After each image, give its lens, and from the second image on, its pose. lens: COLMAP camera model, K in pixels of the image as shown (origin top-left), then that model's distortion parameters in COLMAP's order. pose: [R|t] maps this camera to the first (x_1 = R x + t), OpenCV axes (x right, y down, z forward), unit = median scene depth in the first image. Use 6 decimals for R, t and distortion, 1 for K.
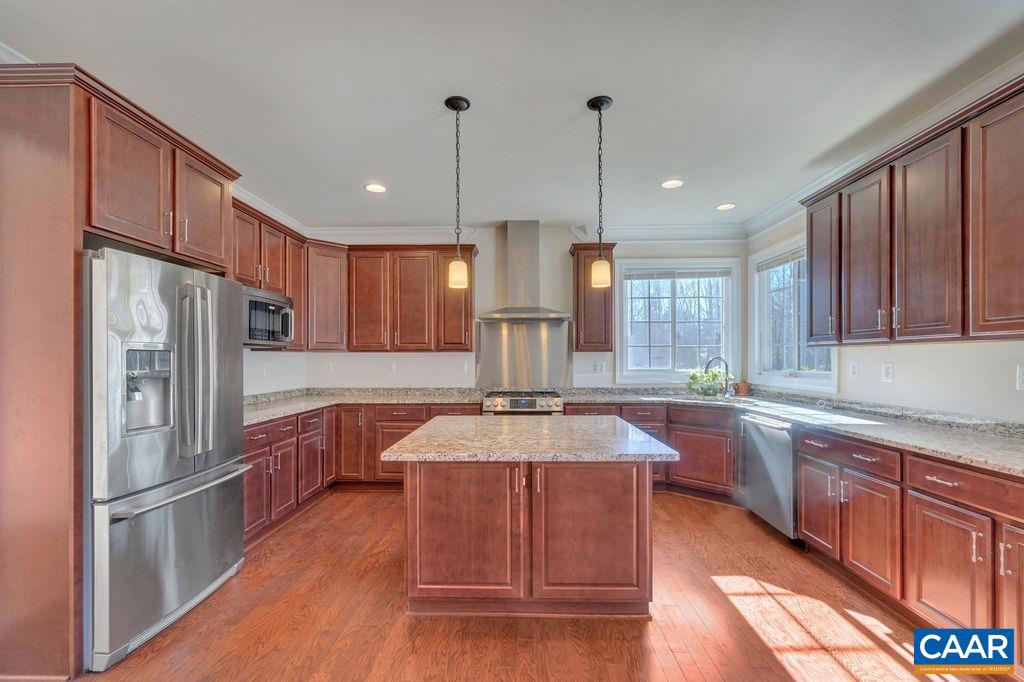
lens RADIAL K [[440.5, 0, 512.0], [0, 440.5, 341.0], [0, 0, 1]] dist [-0.000500, -0.000021]
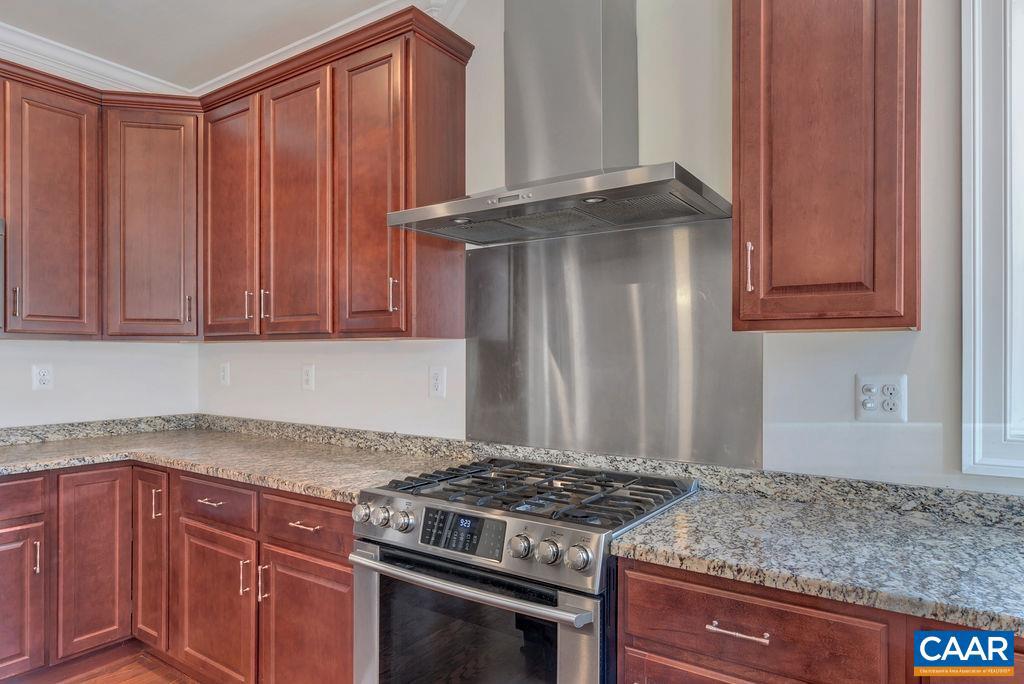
lens RADIAL K [[605.2, 0, 512.0], [0, 605.2, 342.0], [0, 0, 1]] dist [0.001831, 0.000708]
pose [[0.840513, -0.008218, -0.541729, 0.266937], [0.017023, 0.999792, 0.011245, 0.030138], [0.541524, -0.018674, 0.840478, 0.792498]]
